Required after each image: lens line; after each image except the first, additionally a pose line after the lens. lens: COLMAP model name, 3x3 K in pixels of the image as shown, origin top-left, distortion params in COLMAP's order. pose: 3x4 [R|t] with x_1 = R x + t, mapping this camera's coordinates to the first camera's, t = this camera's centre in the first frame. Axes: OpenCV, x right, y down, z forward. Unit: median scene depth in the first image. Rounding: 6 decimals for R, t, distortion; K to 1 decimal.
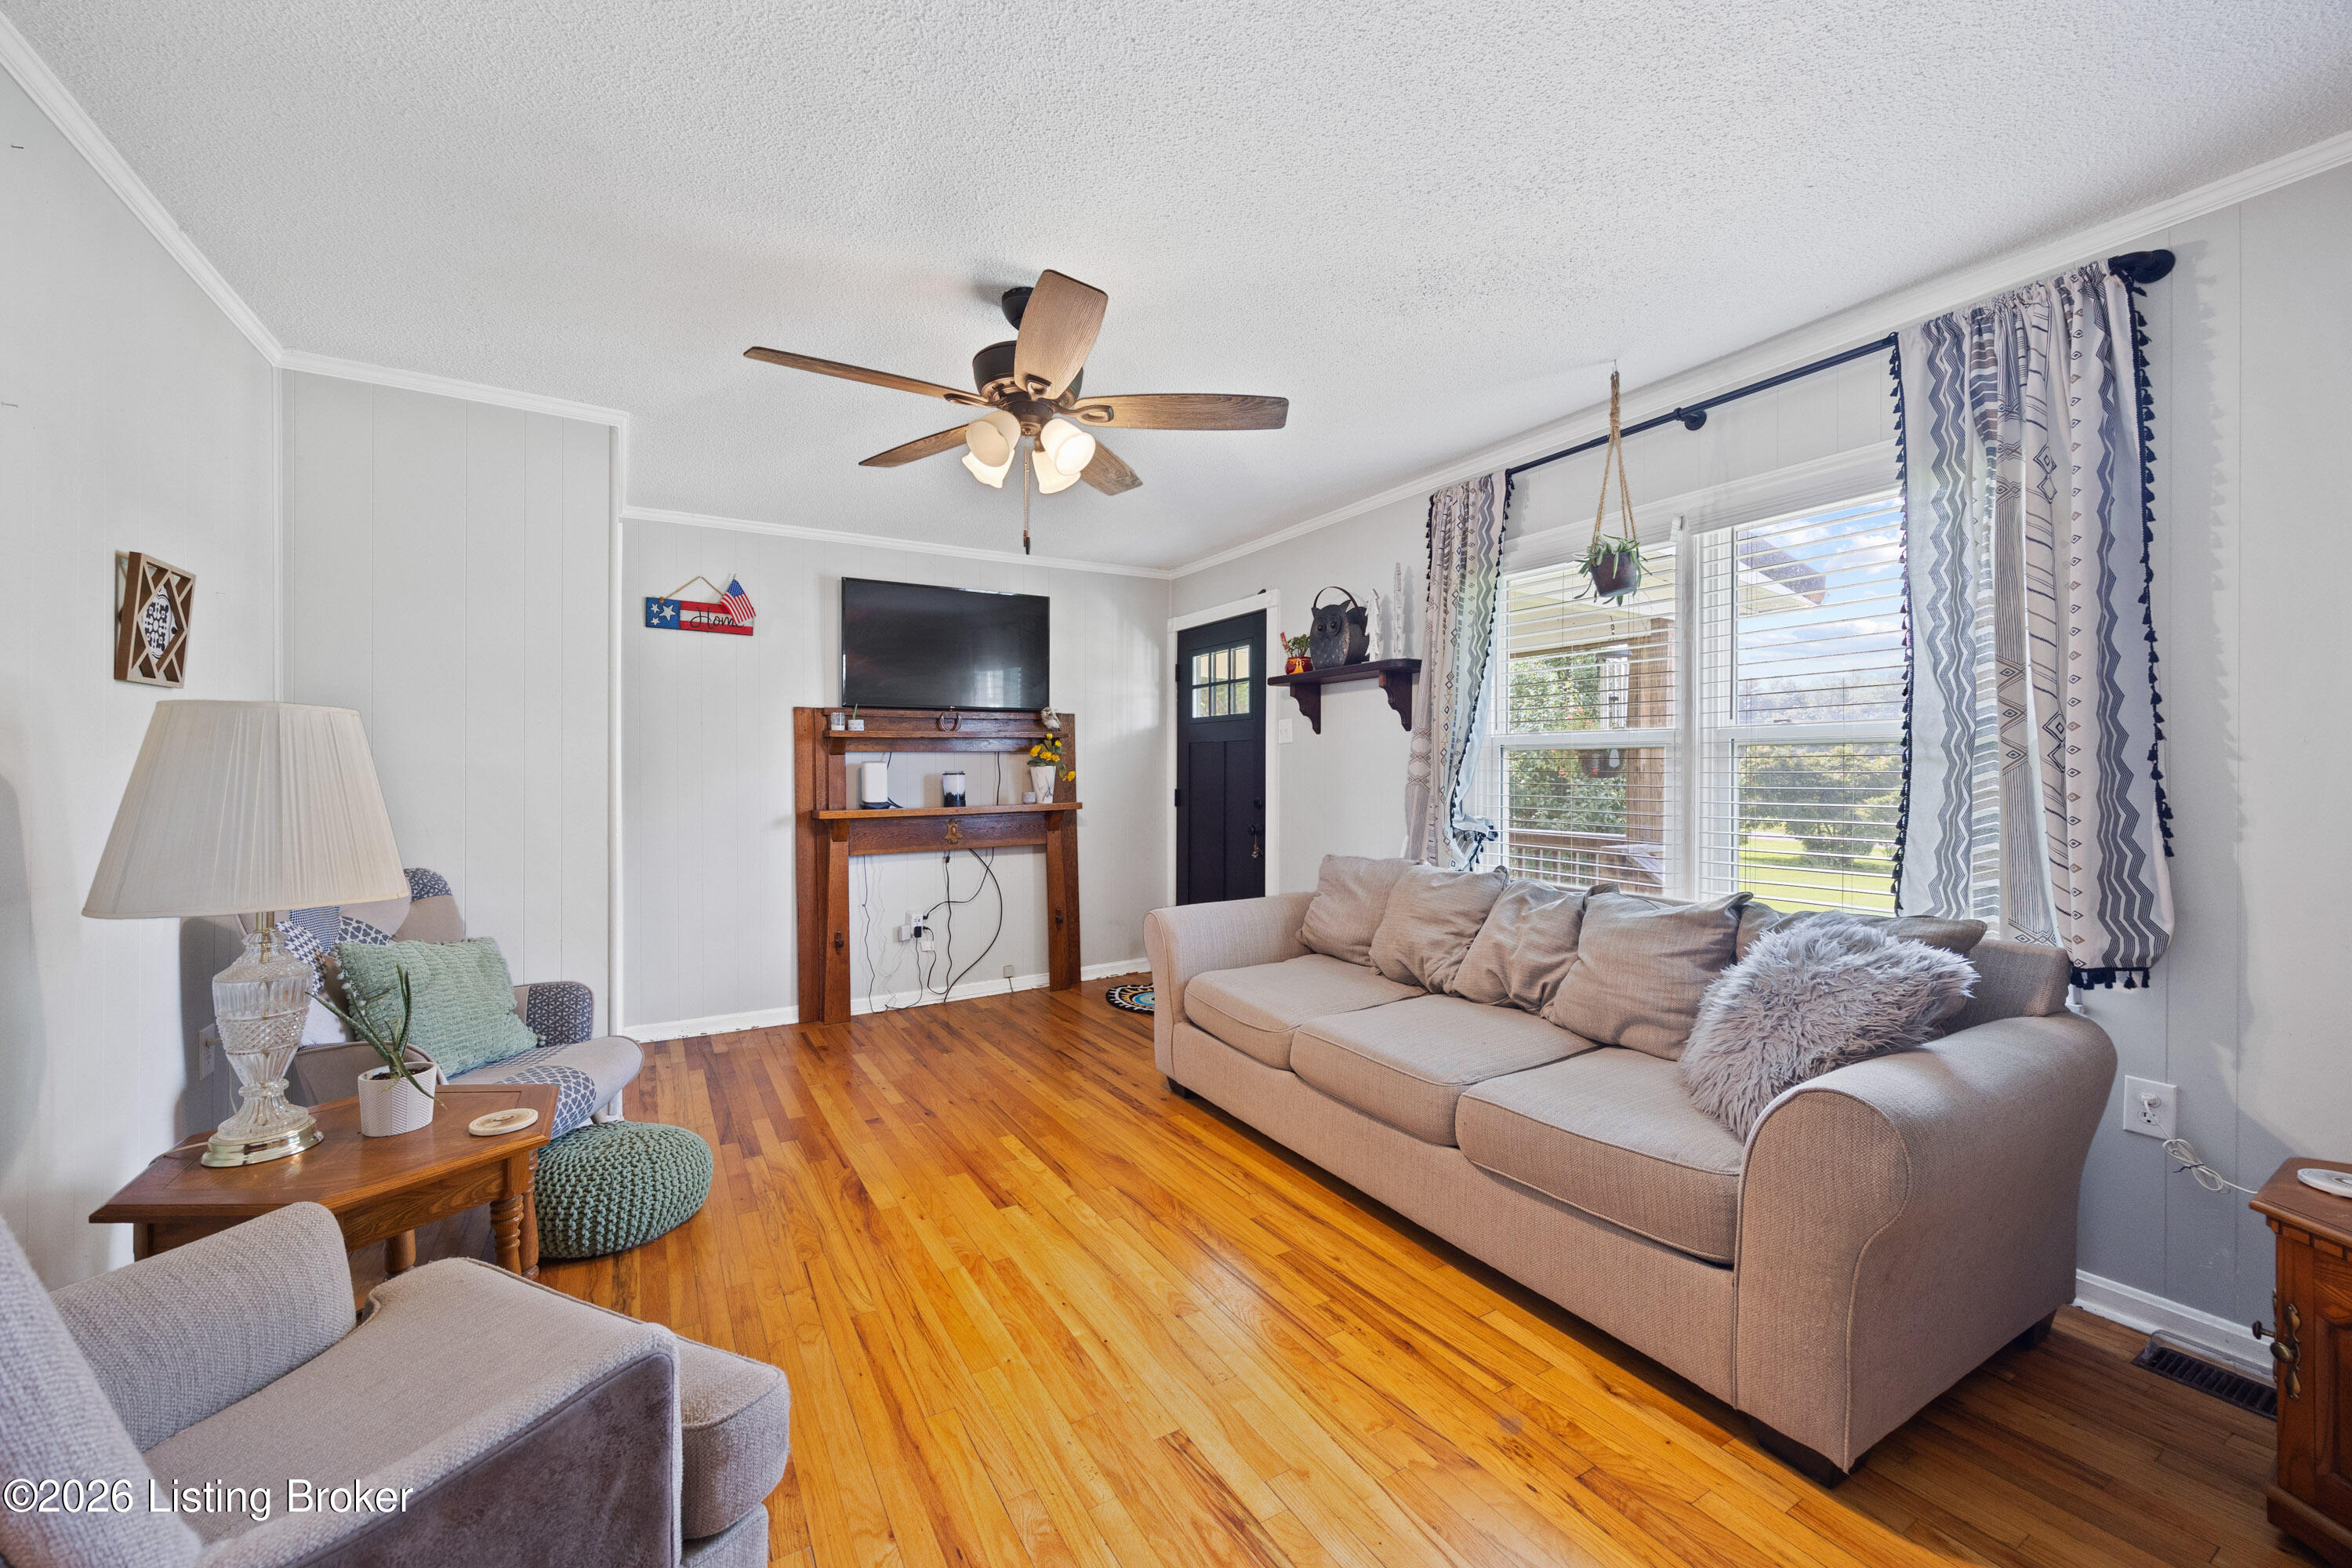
lens RADIAL K [[907.8, 0, 1177.2], [0, 907.8, 787.5], [0, 0, 1]] dist [-0.002207, -0.000040]
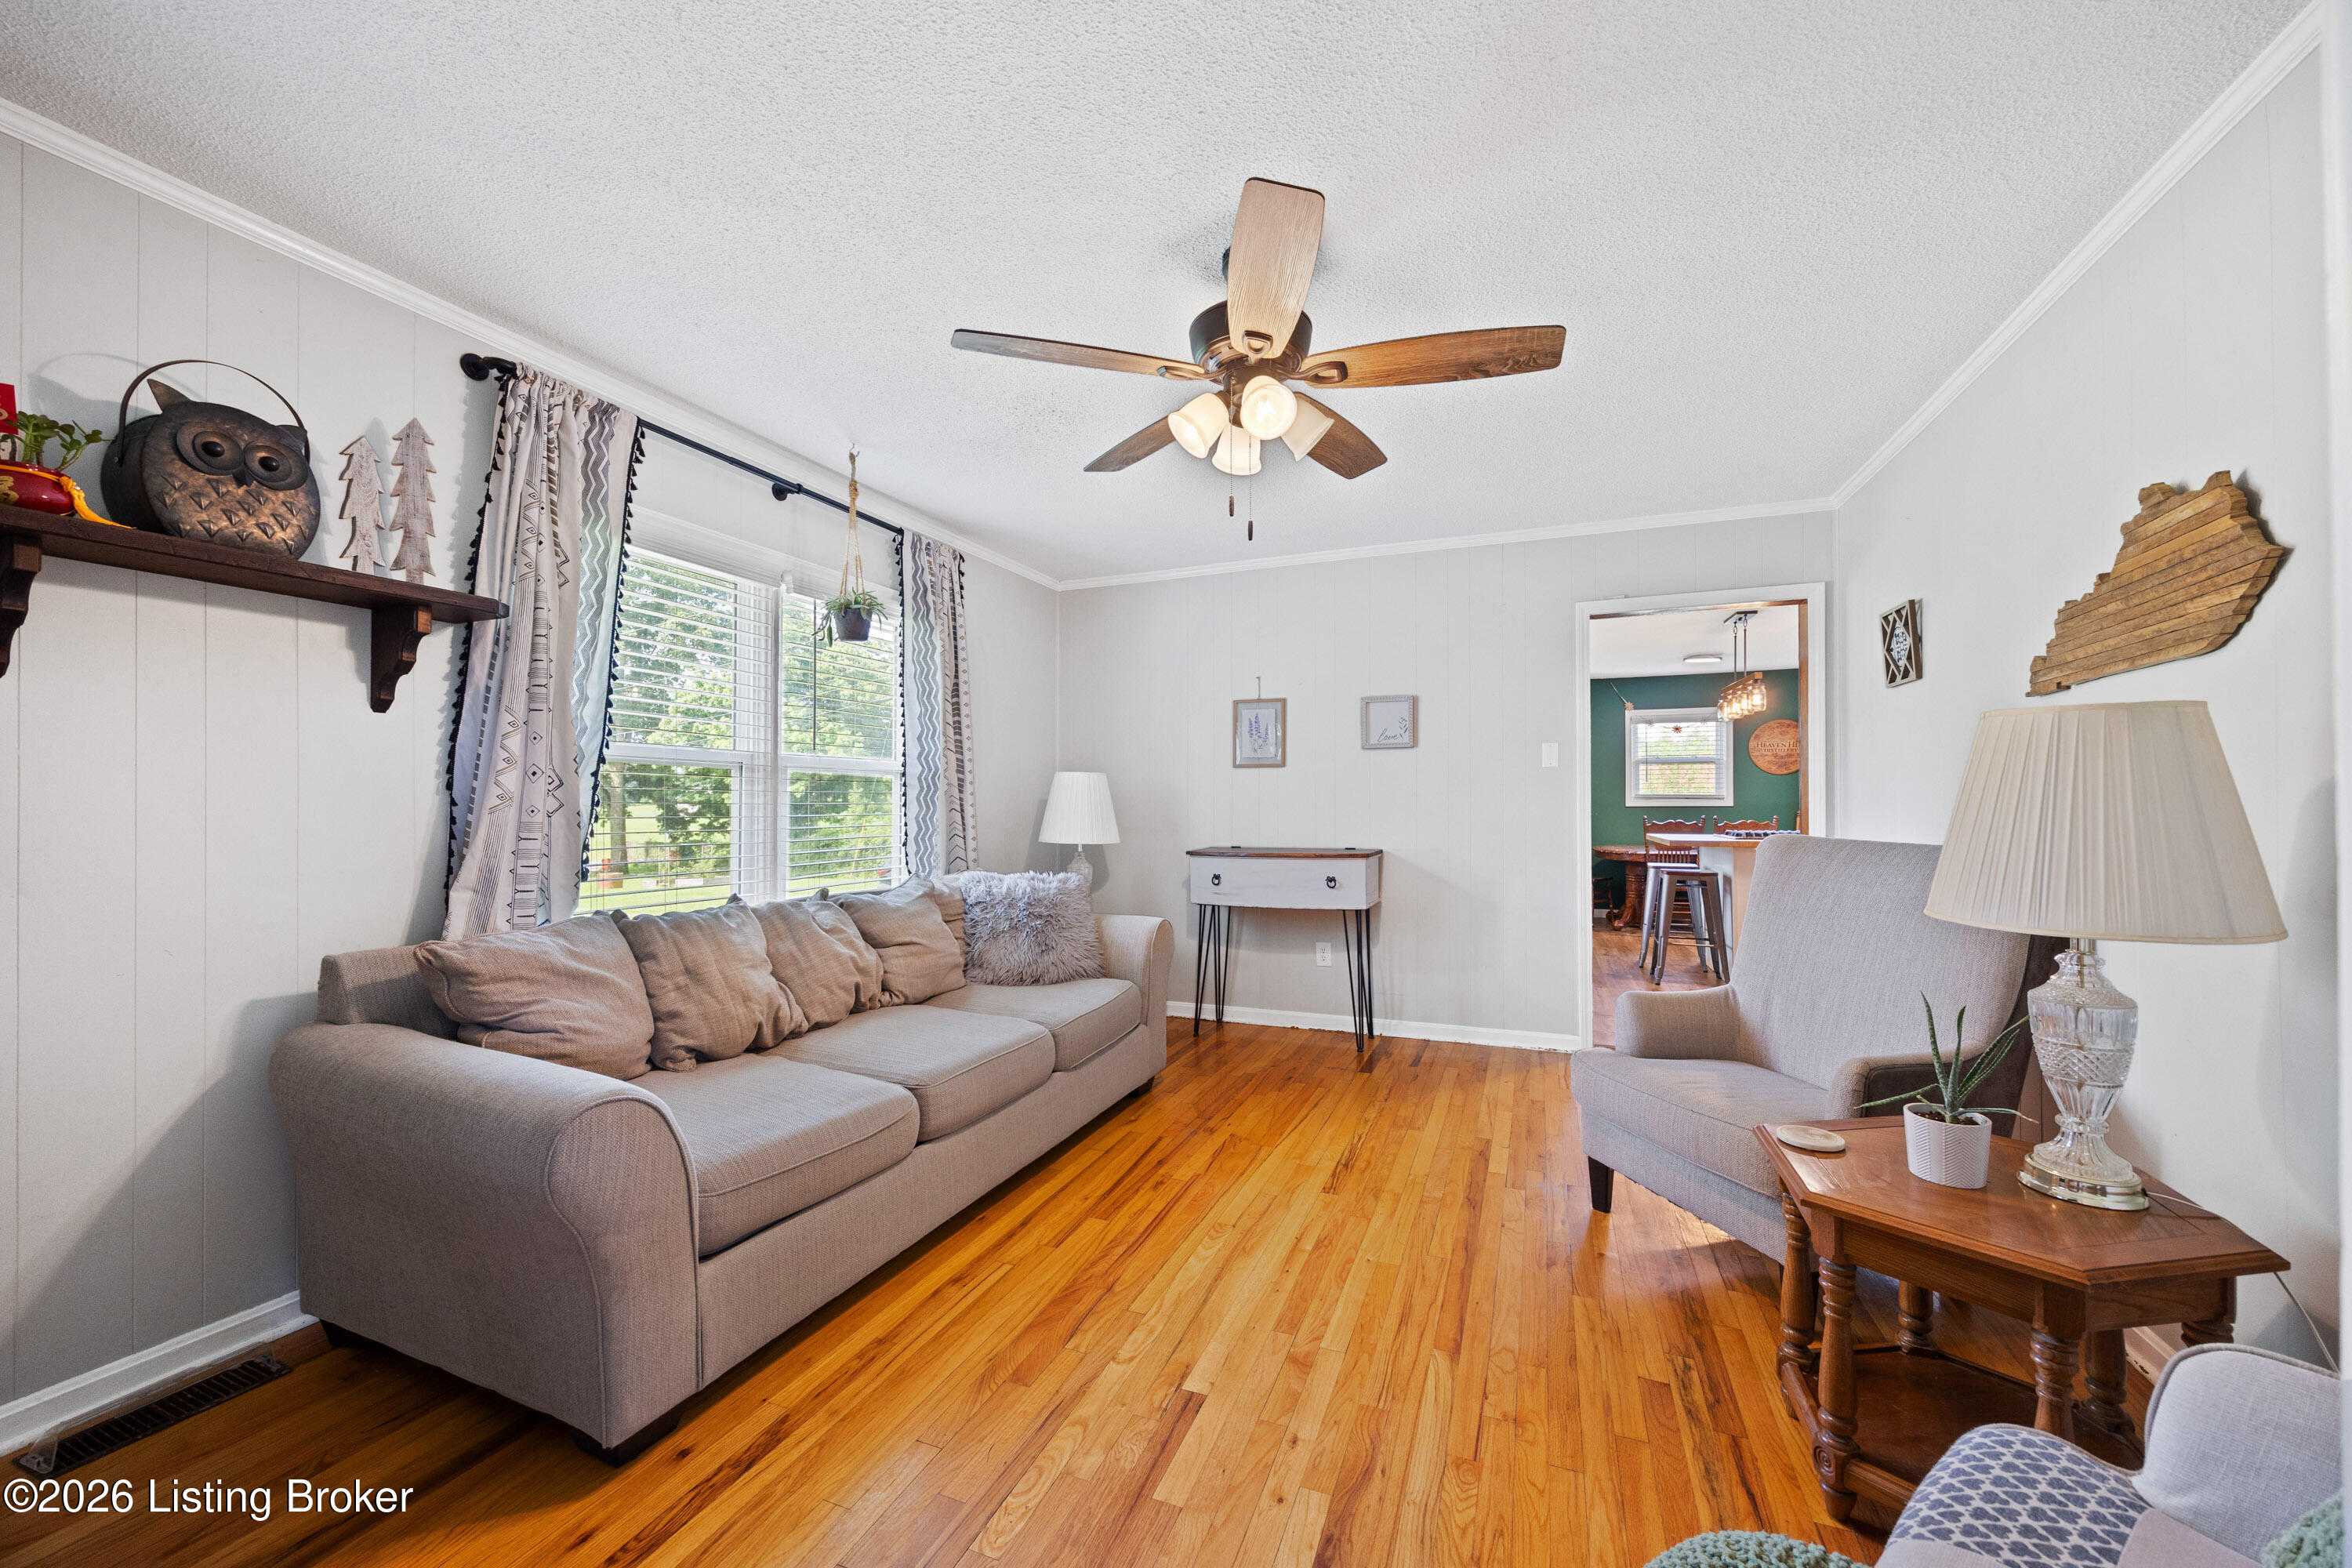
lens RADIAL K [[907.8, 0, 1174.0], [0, 907.8, 788.9], [0, 0, 1]] dist [-0.002207, -0.000040]
pose [[-0.607972, 0.011306, 0.793878, -0.712675], [0.008805, 0.999933, -0.007498, -0.006833], [-0.793910, 0.002432, -0.608031, 1.373998]]
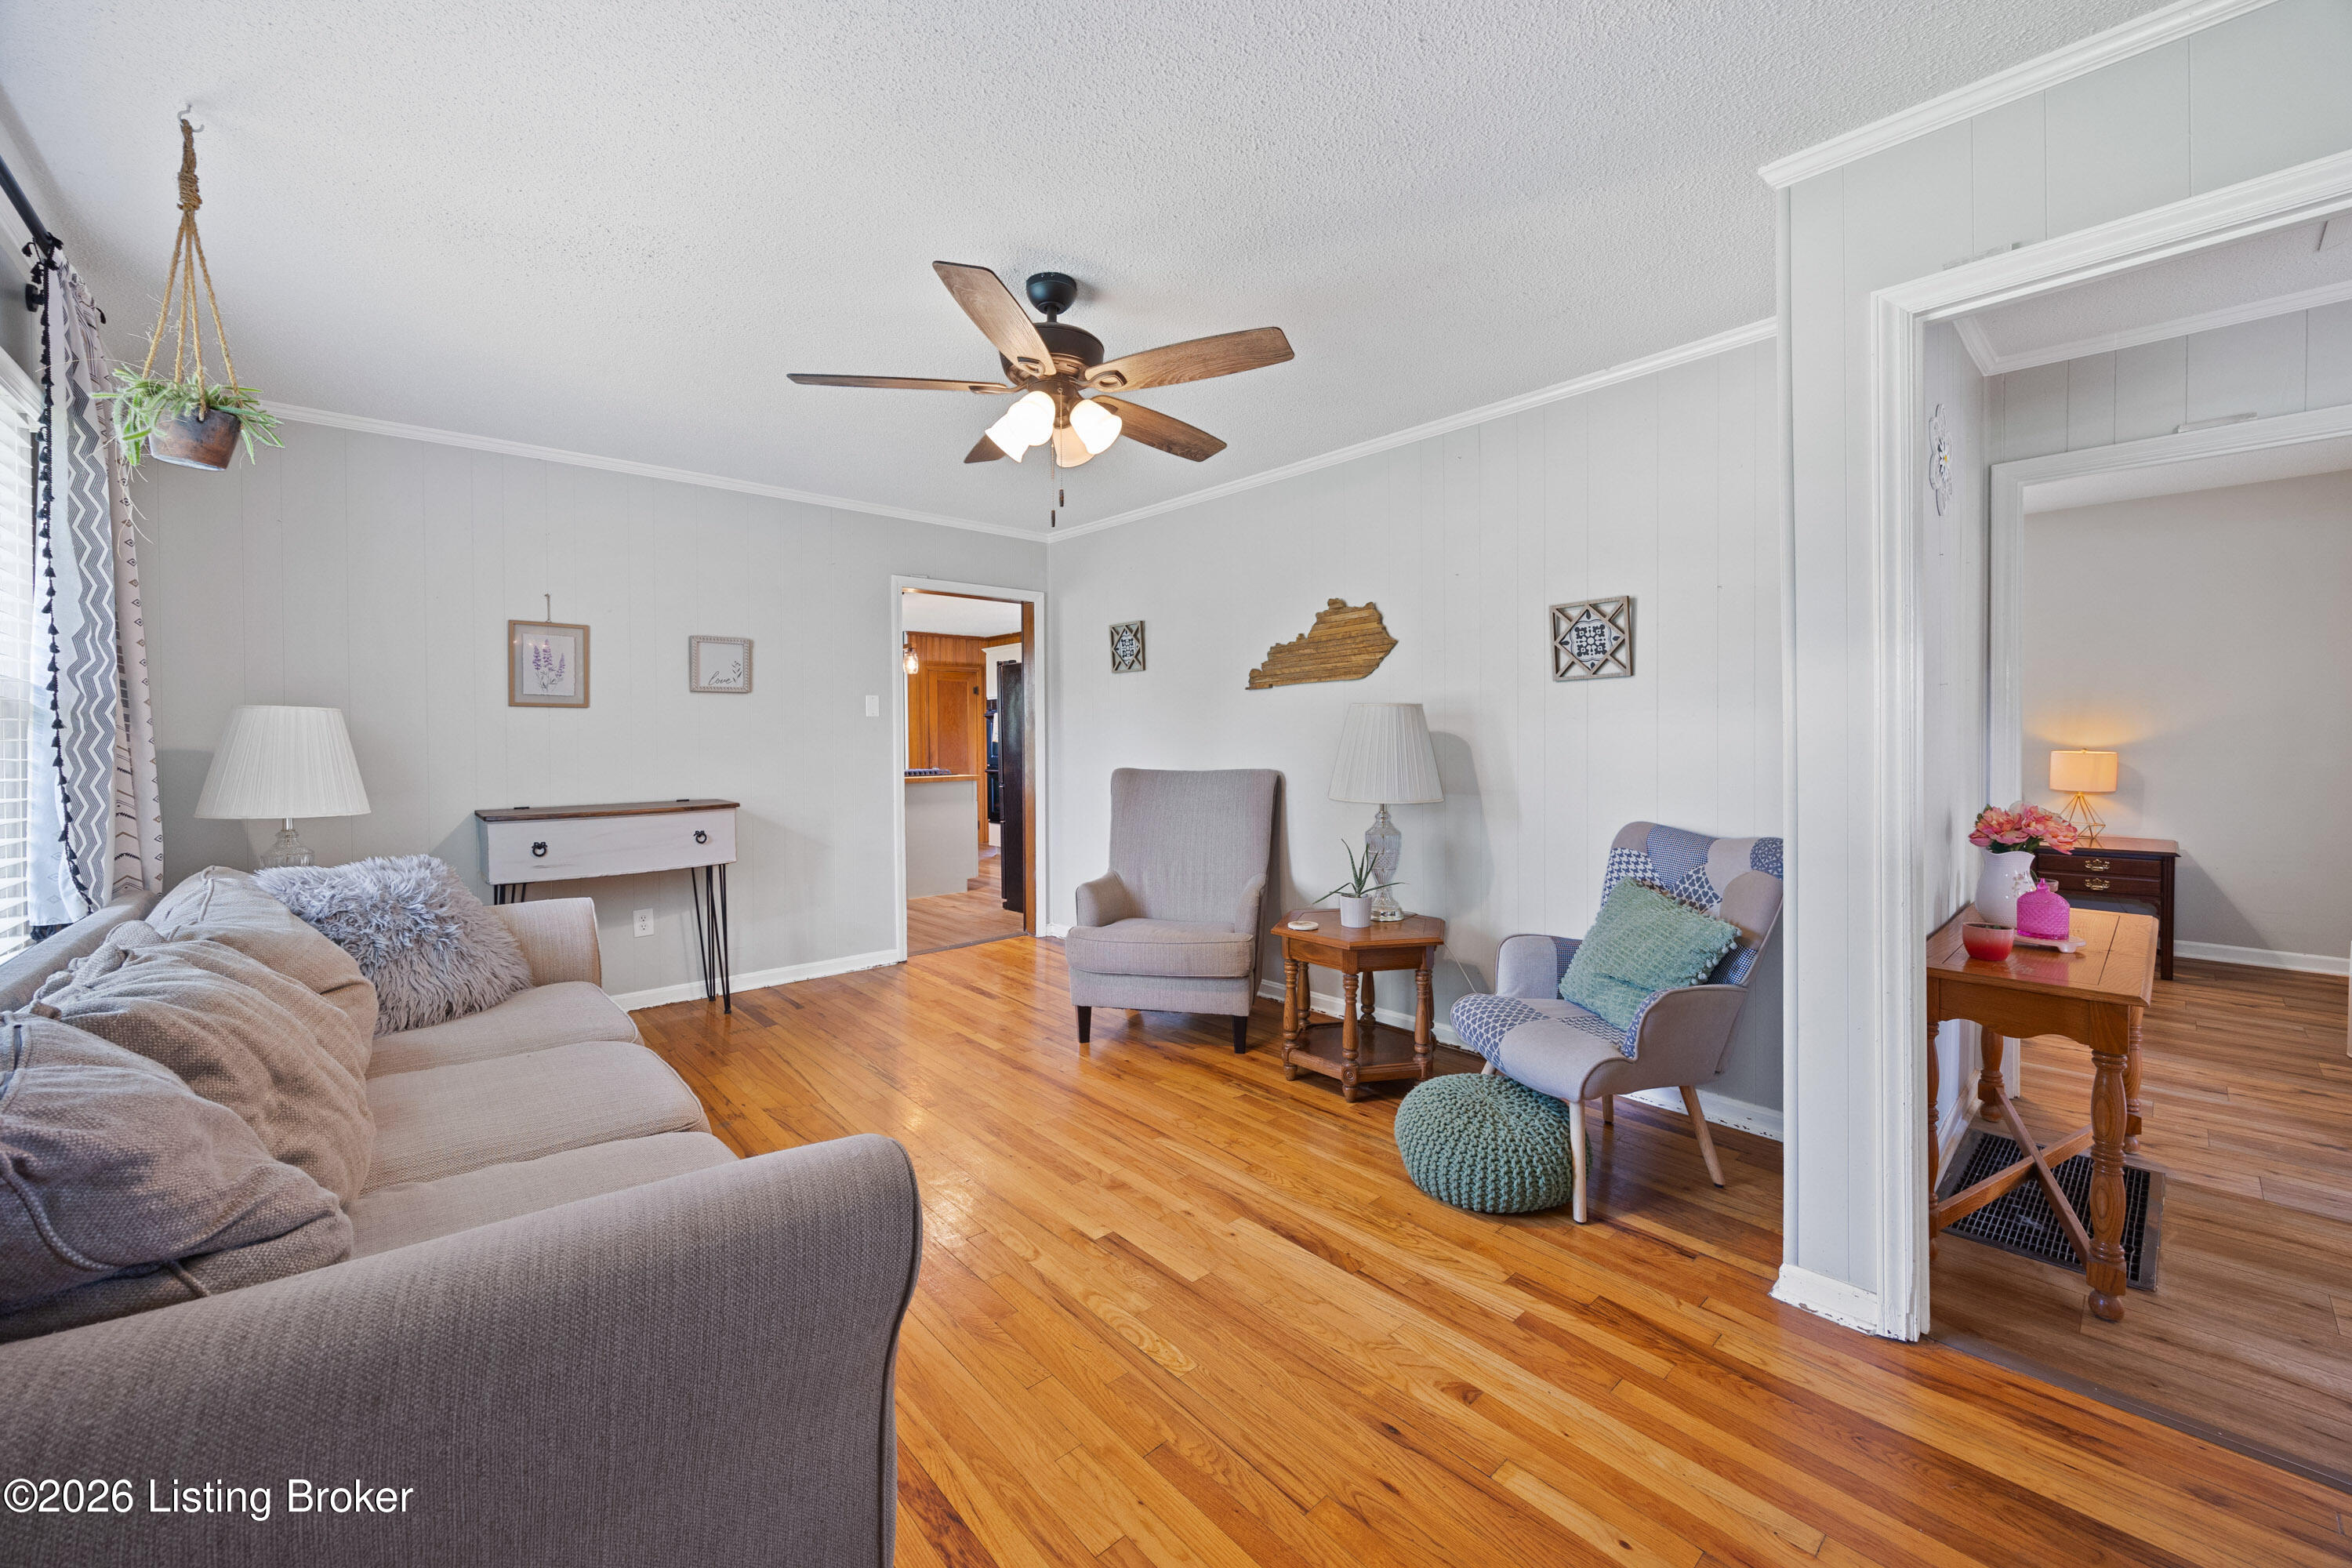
lens RADIAL K [[907.8, 0, 1184.3], [0, 907.8, 742.3], [0, 0, 1]] dist [-0.002207, -0.000040]
pose [[-0.979719, 0.006119, -0.200285, -0.086659], [0.003896, 0.999926, 0.011490, -0.018830], [0.200340, 0.010477, -0.979670, 1.769519]]
